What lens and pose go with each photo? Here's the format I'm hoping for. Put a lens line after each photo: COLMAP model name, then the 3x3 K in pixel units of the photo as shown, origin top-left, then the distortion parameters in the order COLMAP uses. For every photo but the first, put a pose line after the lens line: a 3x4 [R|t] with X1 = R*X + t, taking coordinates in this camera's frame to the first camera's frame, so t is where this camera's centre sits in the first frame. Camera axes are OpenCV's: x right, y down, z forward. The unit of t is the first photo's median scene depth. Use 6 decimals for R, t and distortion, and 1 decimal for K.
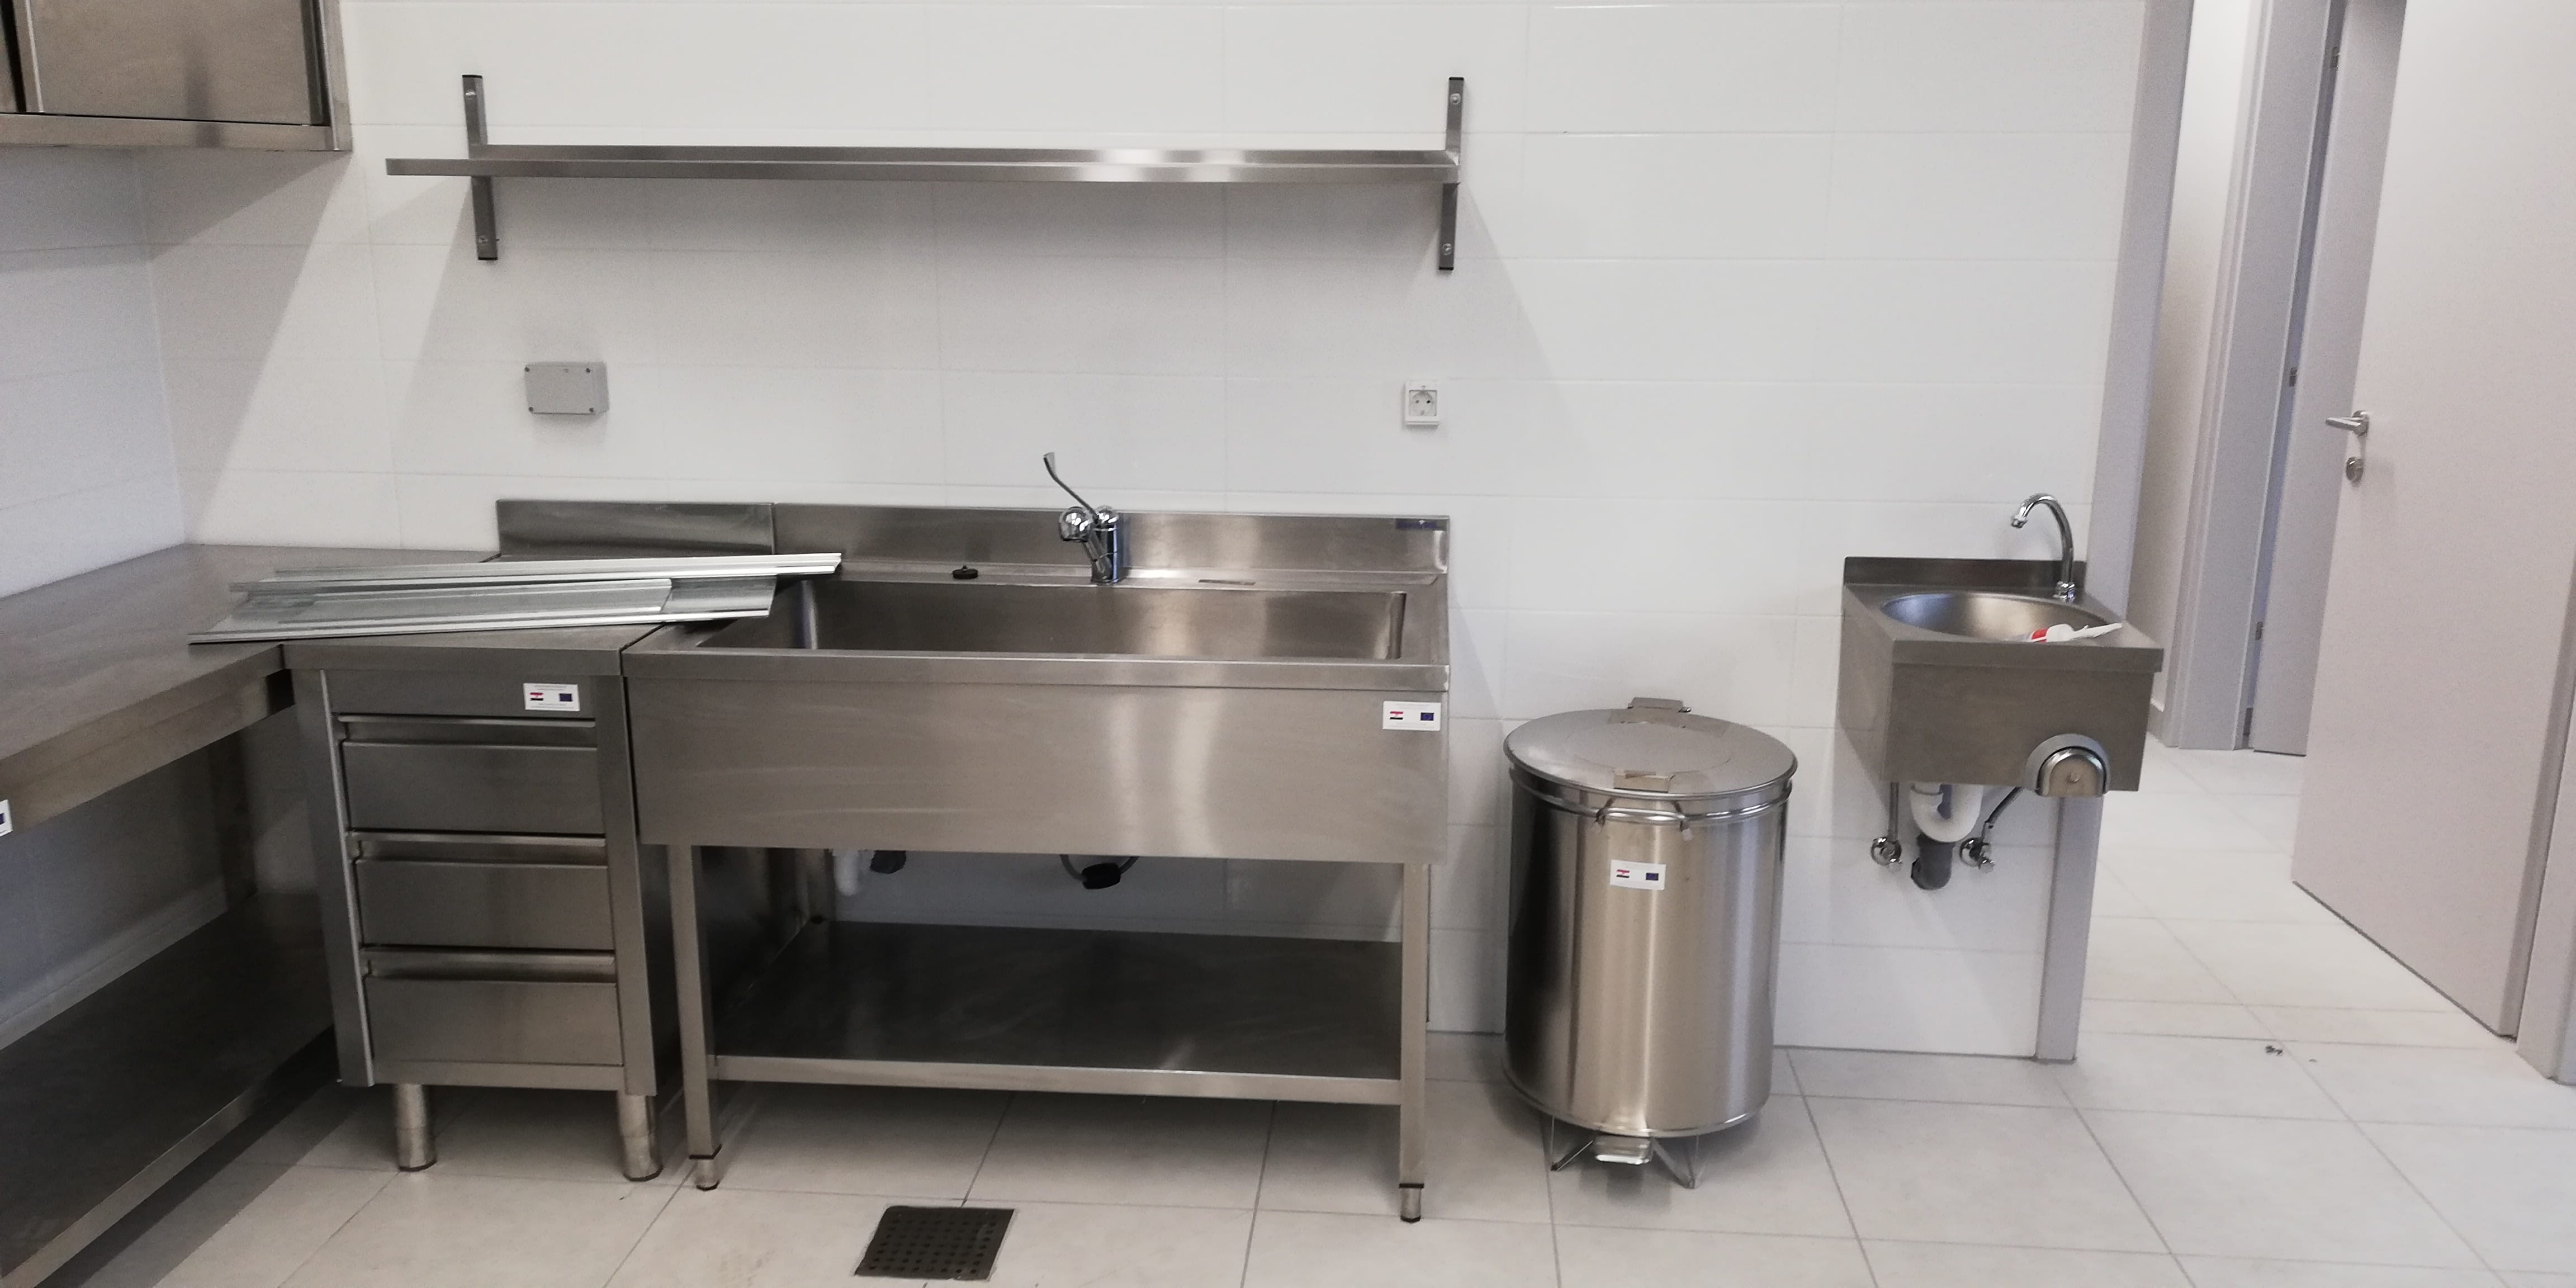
lens RADIAL K [[1927.4, 0, 1269.6], [0, 1927.4, 656.8], [0, 0, 1]] dist [0.094107, -0.126805]
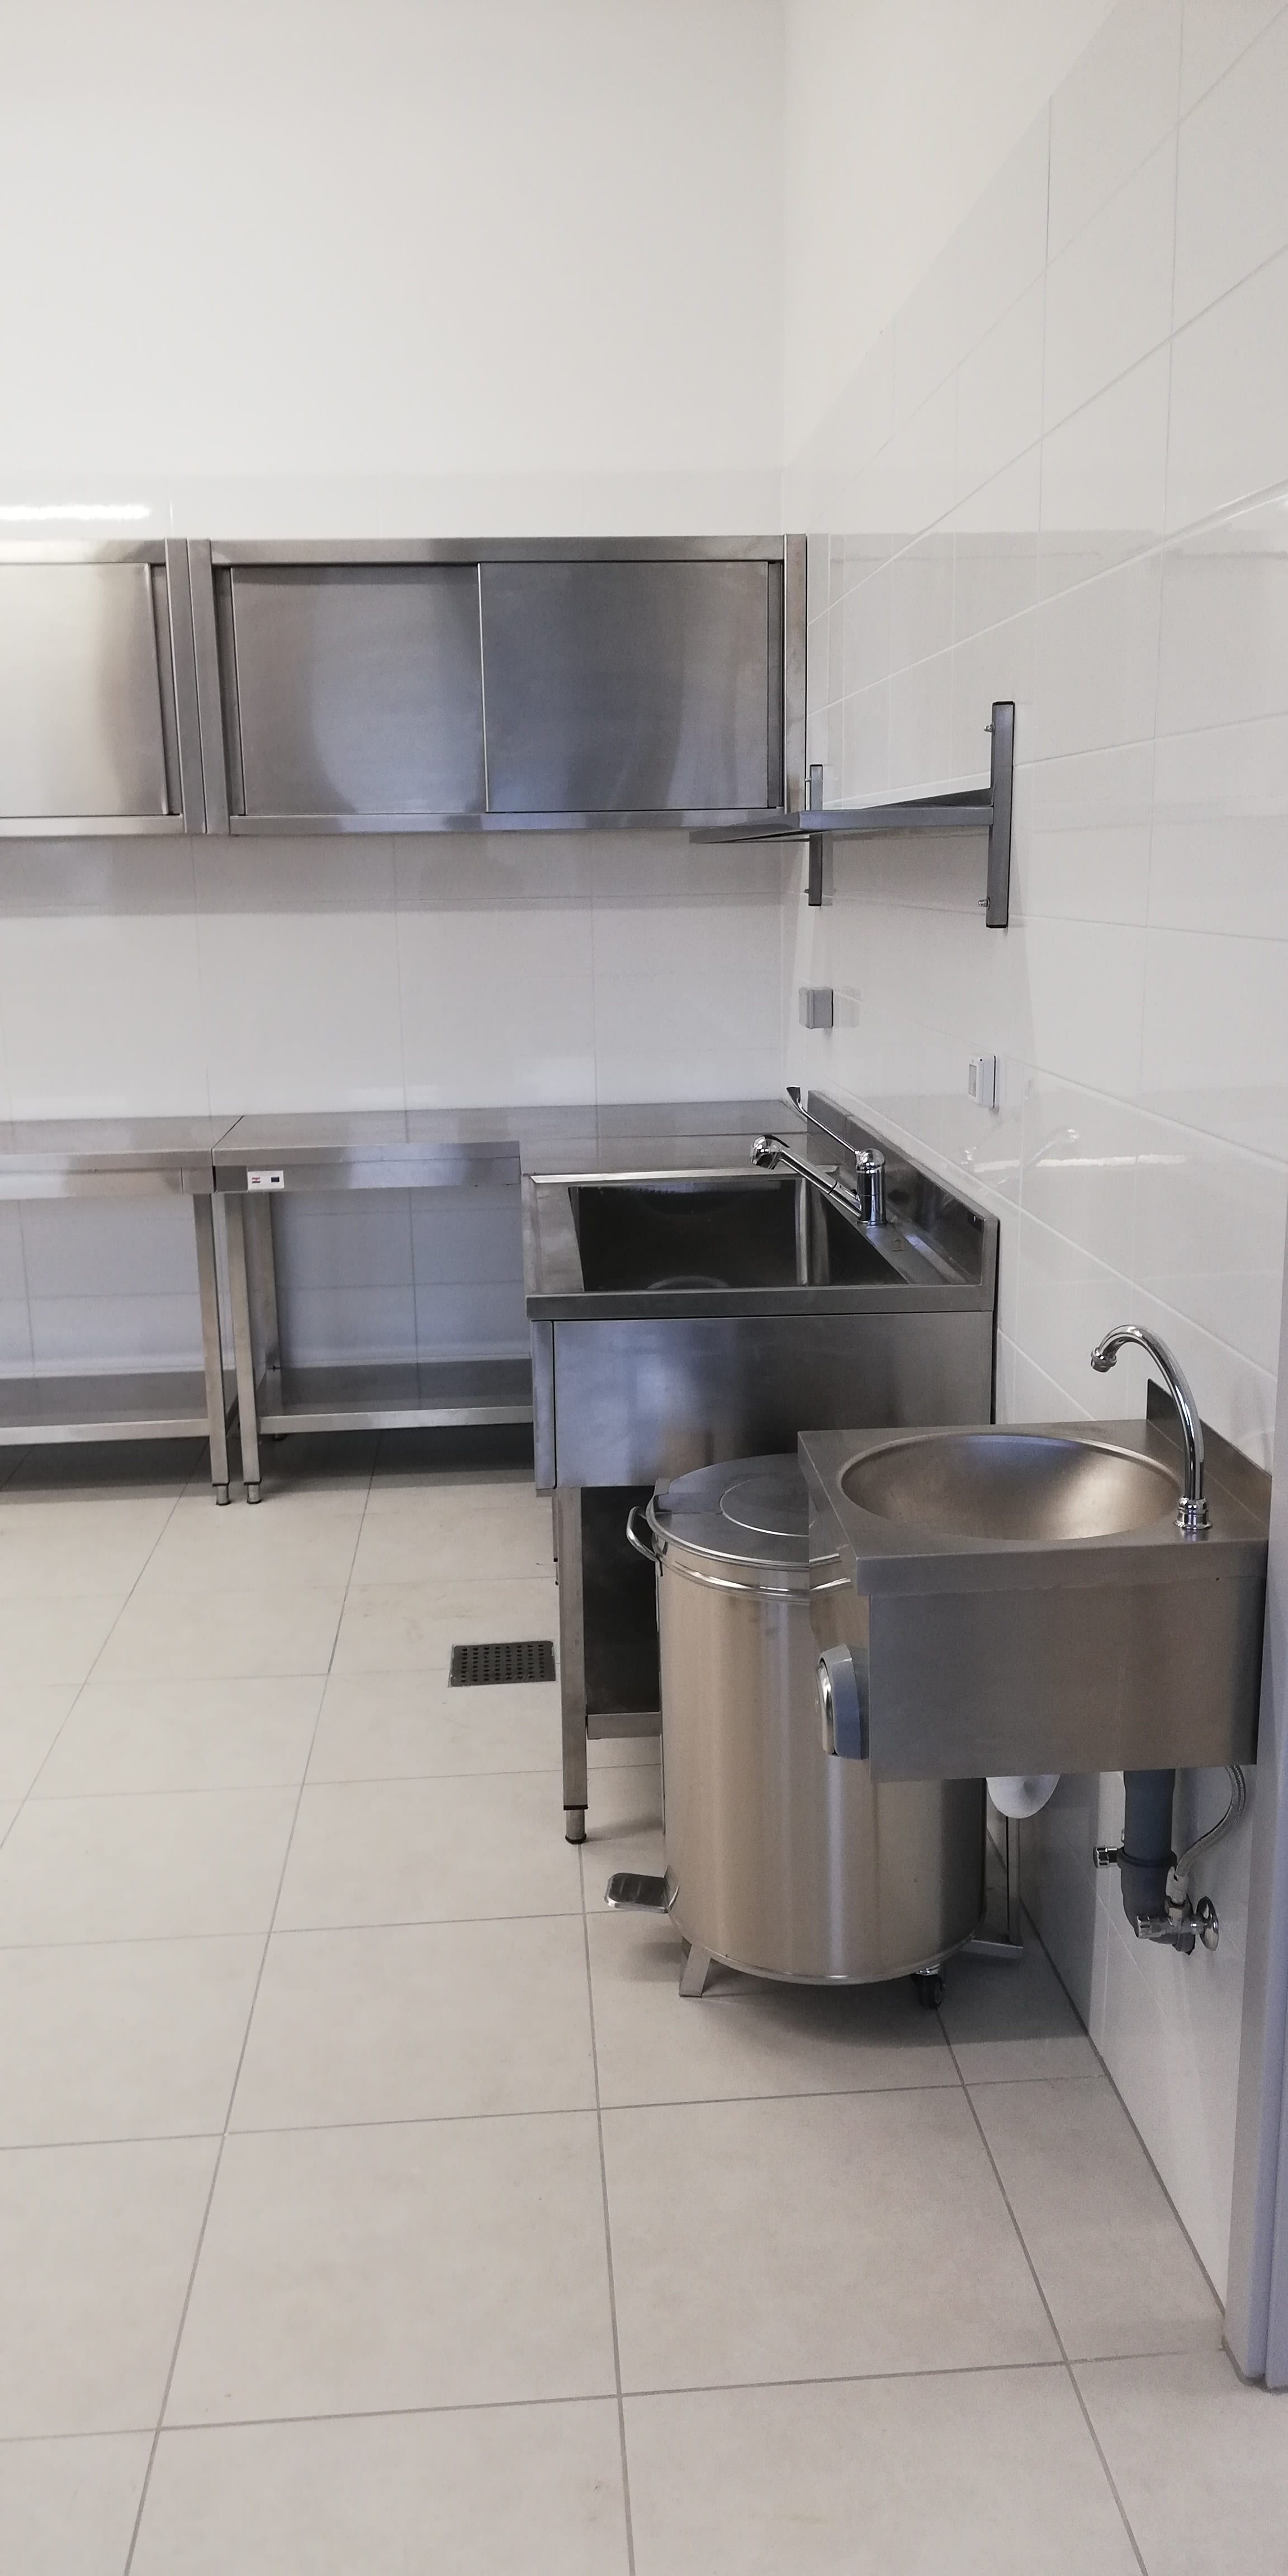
lens RADIAL K [[1927.4, 0, 644.0], [0, 1927.4, 1288.0], [0, 0, 1]] dist [0.094107, -0.126805]
pose [[0.149710, 0.210698, -0.966019, 0.921945], [-0.215798, 0.960438, 0.176038, -0.164976], [0.964893, 0.182110, 0.189255, 0.715023]]
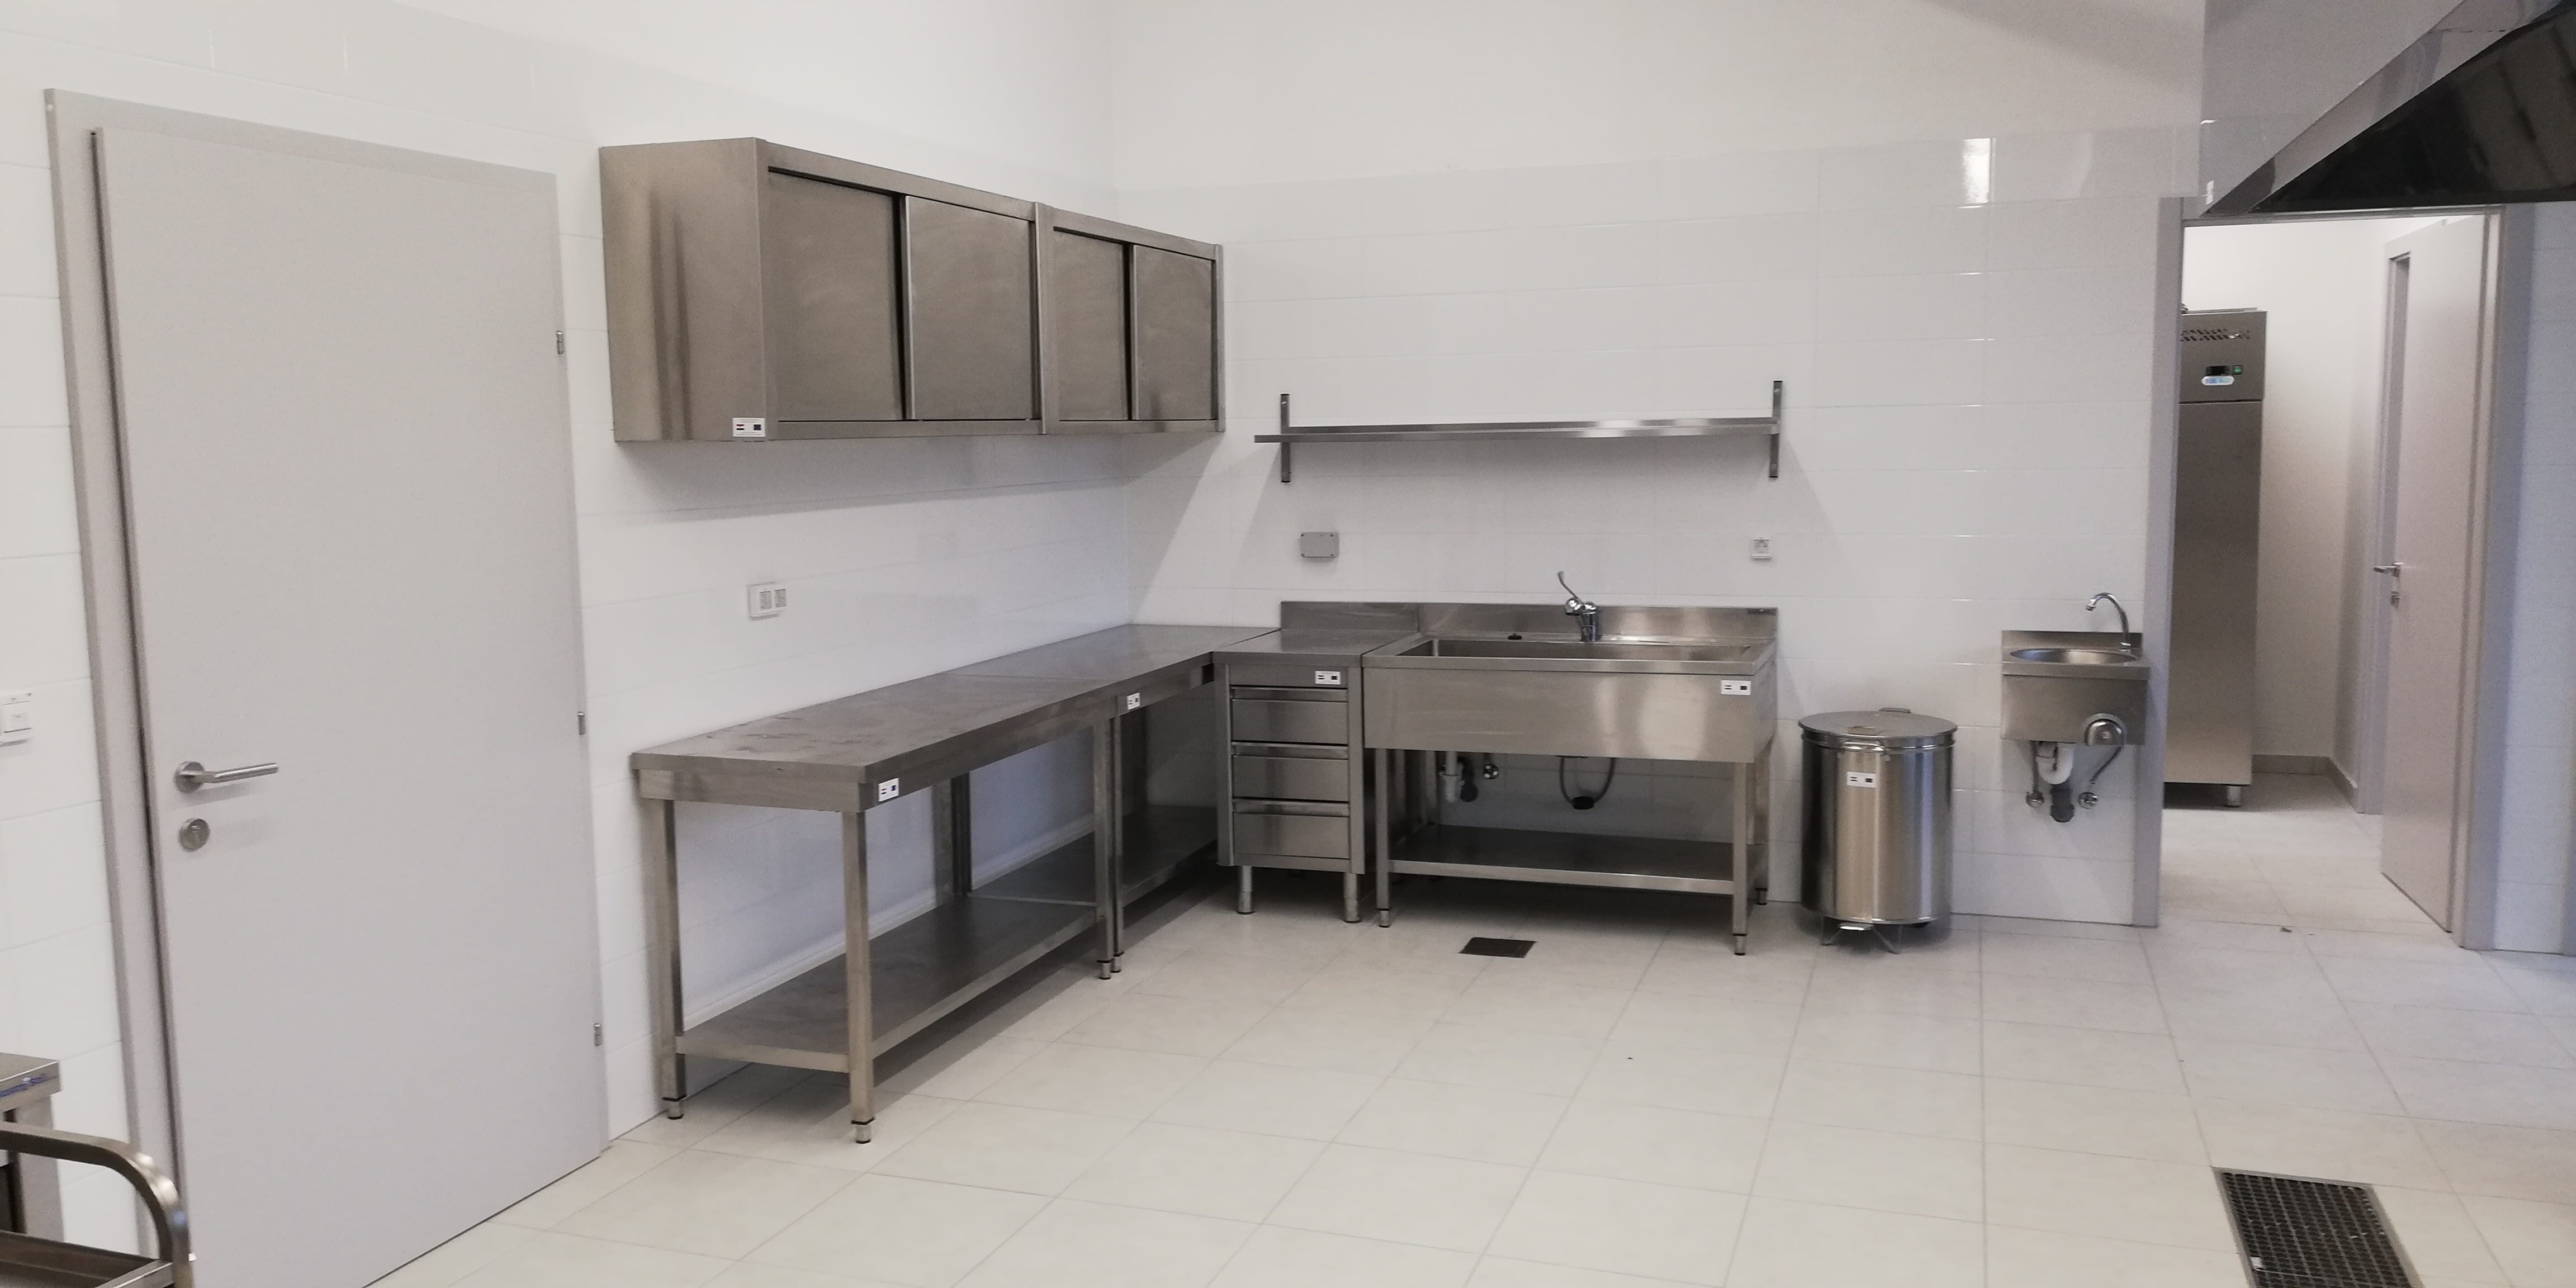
lens RADIAL K [[1927.4, 0, 1269.6], [0, 1927.4, 656.8], [0, 0, 1]] dist [0.094107, -0.126805]
pose [[0.966418, 0.011007, -0.256741, 0.103515], [-0.042112, 0.992359, -0.115972, 0.217561], [0.253503, 0.122889, 0.959497, -0.937590]]
